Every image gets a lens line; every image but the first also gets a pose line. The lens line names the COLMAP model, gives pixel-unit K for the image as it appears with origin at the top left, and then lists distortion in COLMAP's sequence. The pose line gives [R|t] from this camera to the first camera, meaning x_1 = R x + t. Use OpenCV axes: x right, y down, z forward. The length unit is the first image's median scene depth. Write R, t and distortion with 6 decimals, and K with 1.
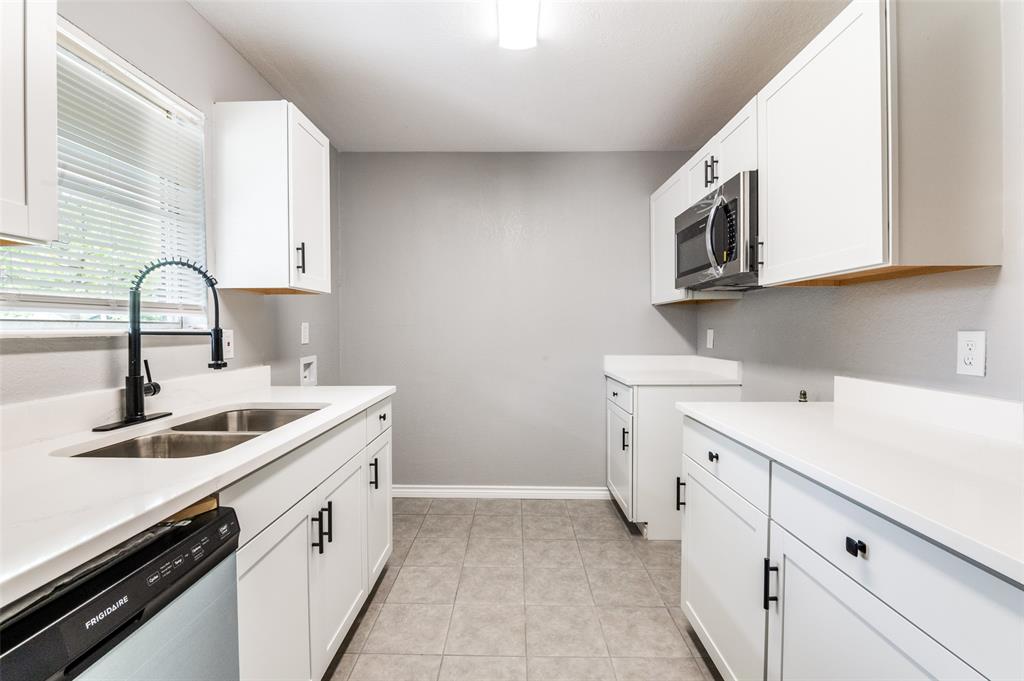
lens RADIAL K [[452.0, 0, 515.5], [0, 452.0, 338.1], [0, 0, 1]] dist [-0.004955, -0.003714]
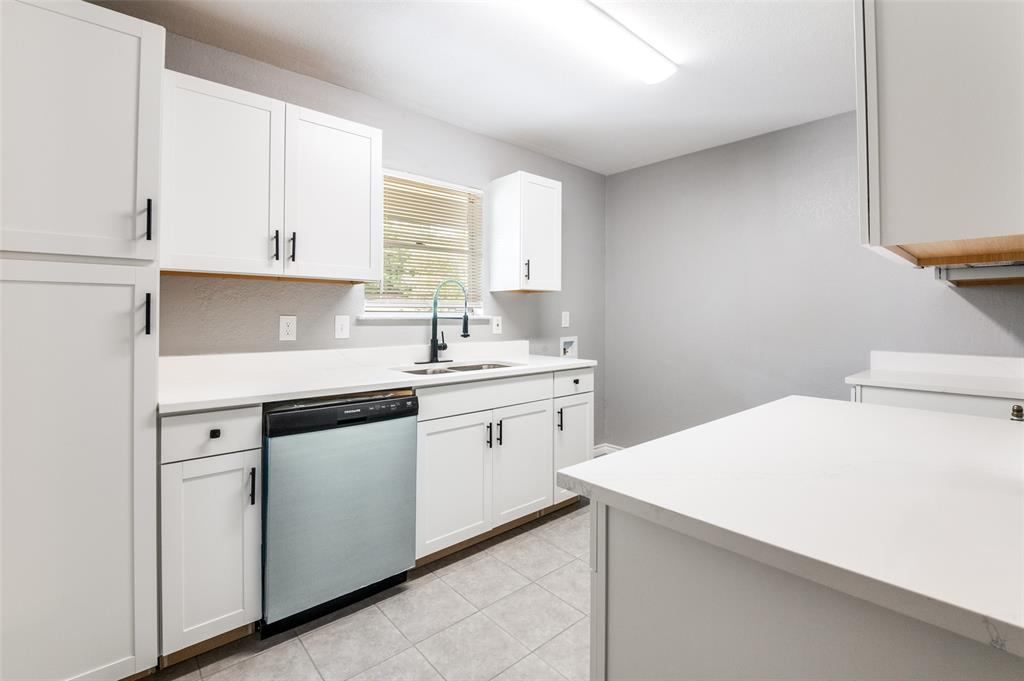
lens RADIAL K [[452.0, 0, 494.0], [0, 452.0, 307.2], [0, 0, 1]] dist [-0.004955, -0.003714]
pose [[0.658482, -0.009692, -0.752534, 0.788965], [-0.020736, 0.999304, -0.031015, -0.001272], [0.752311, 0.036027, 0.657823, -0.118976]]
